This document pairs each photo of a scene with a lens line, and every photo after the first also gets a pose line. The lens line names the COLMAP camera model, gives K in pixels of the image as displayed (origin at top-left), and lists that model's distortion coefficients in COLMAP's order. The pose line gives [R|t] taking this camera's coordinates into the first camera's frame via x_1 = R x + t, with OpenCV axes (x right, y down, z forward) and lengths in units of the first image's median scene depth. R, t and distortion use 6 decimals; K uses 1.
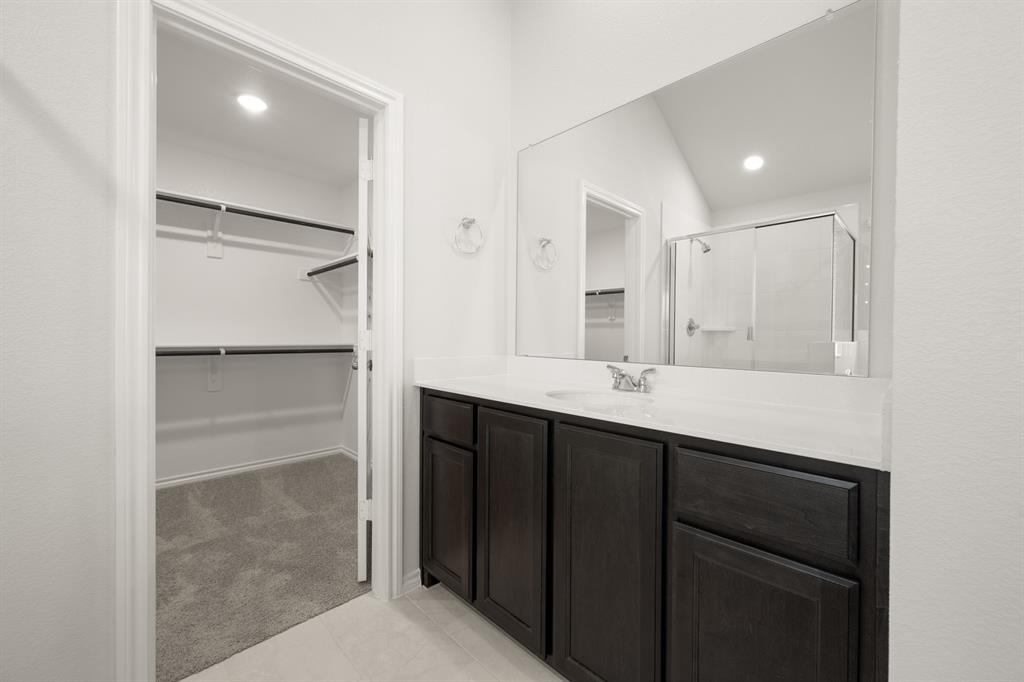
lens RADIAL K [[403.7, 0, 513.5], [0, 403.7, 337.2], [0, 0, 1]] dist [-0.000503, -0.000112]
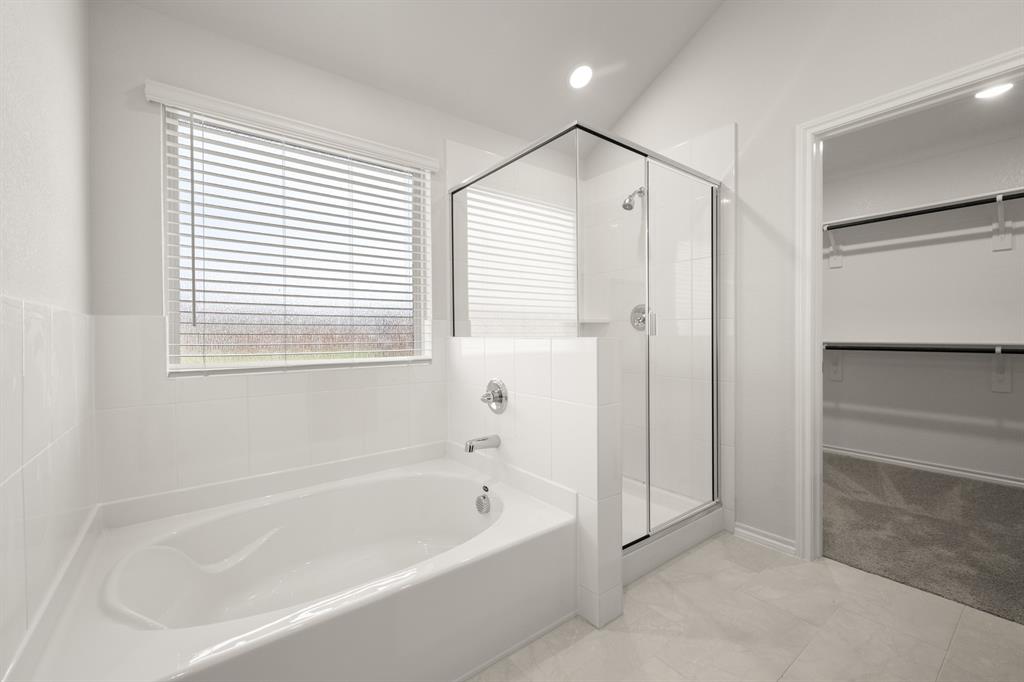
lens RADIAL K [[430.7, 0, 512.0], [0, 430.7, 341.0], [0, 0, 1]] dist [0.001388, 0.000186]
pose [[-0.127986, 0.012205, -0.991701, 0.410662], [0.006677, 0.999912, 0.011444, -0.004864], [0.991753, -0.005156, -0.128057, -0.004960]]
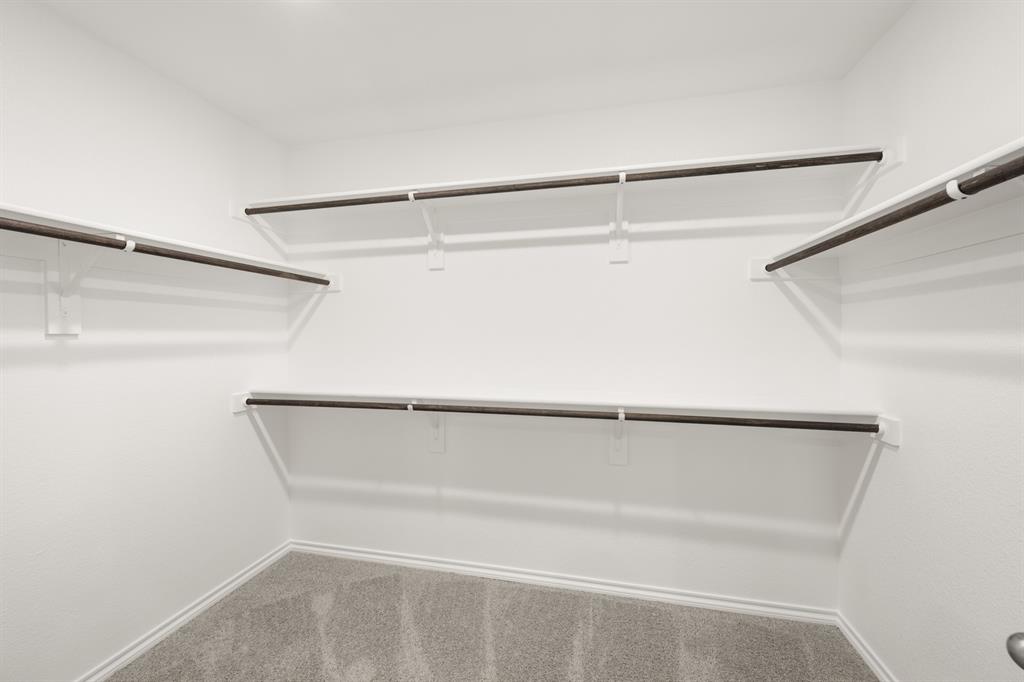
lens RADIAL K [[403.7, 0, 513.5], [0, 403.7, 337.2], [0, 0, 1]] dist [-0.000503, -0.000112]
pose [[0.526337, 0.004882, -0.850262, -0.273534], [0.002477, 0.999970, 0.007276, -0.081490], [0.850273, -0.005936, 0.526309, 0.512726]]
